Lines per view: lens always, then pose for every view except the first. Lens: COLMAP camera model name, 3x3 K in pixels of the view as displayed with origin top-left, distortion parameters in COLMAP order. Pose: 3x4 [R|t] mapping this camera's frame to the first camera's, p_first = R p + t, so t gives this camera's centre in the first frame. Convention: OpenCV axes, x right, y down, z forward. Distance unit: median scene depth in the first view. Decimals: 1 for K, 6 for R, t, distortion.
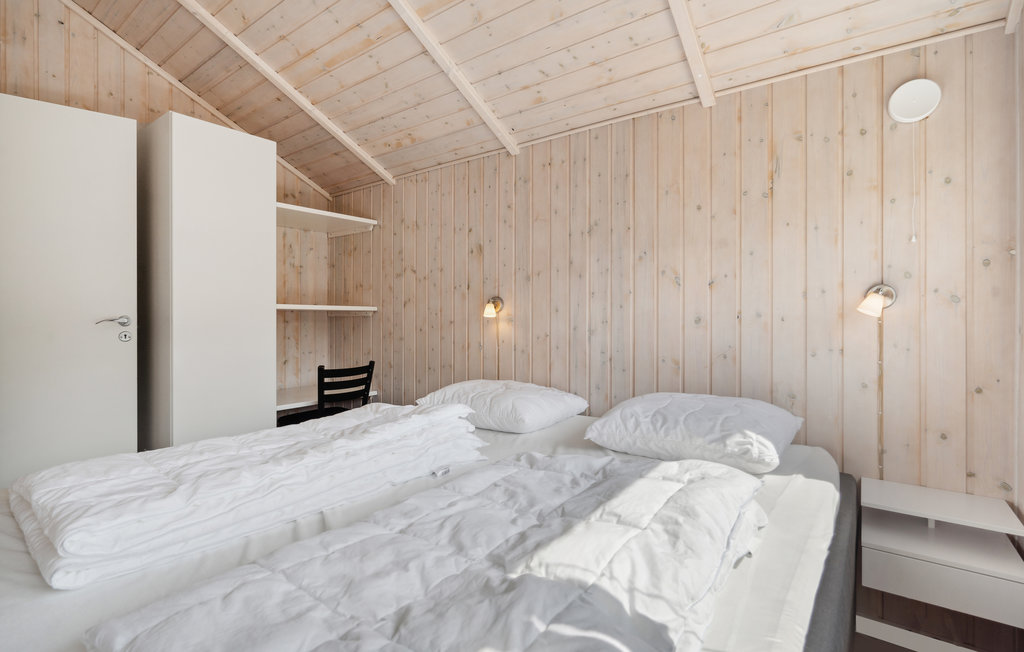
lens RADIAL K [[477.0, 0, 515.3], [0, 477.0, 309.8], [0, 0, 1]] dist [-0.001505, -0.000170]
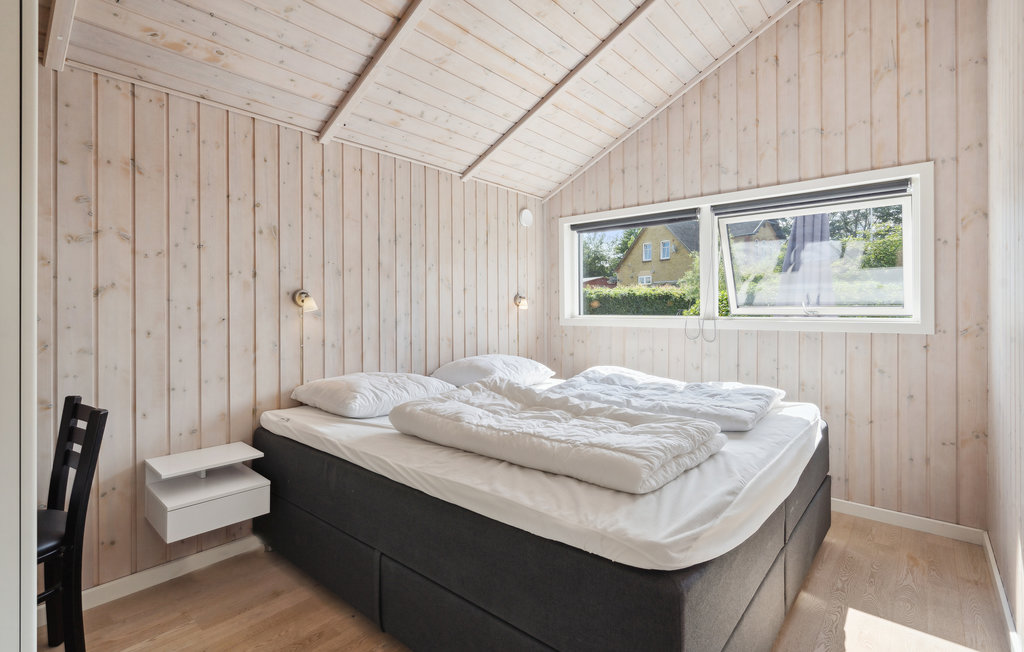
lens RADIAL K [[477.0, 0, 515.3], [0, 477.0, 309.8], [0, 0, 1]] dist [-0.001505, -0.000170]
pose [[0.069692, -0.002422, 0.997566, -1.003592], [-0.005157, 0.999983, 0.002788, 0.007945], [-0.997555, -0.005338, 0.069678, 0.579105]]
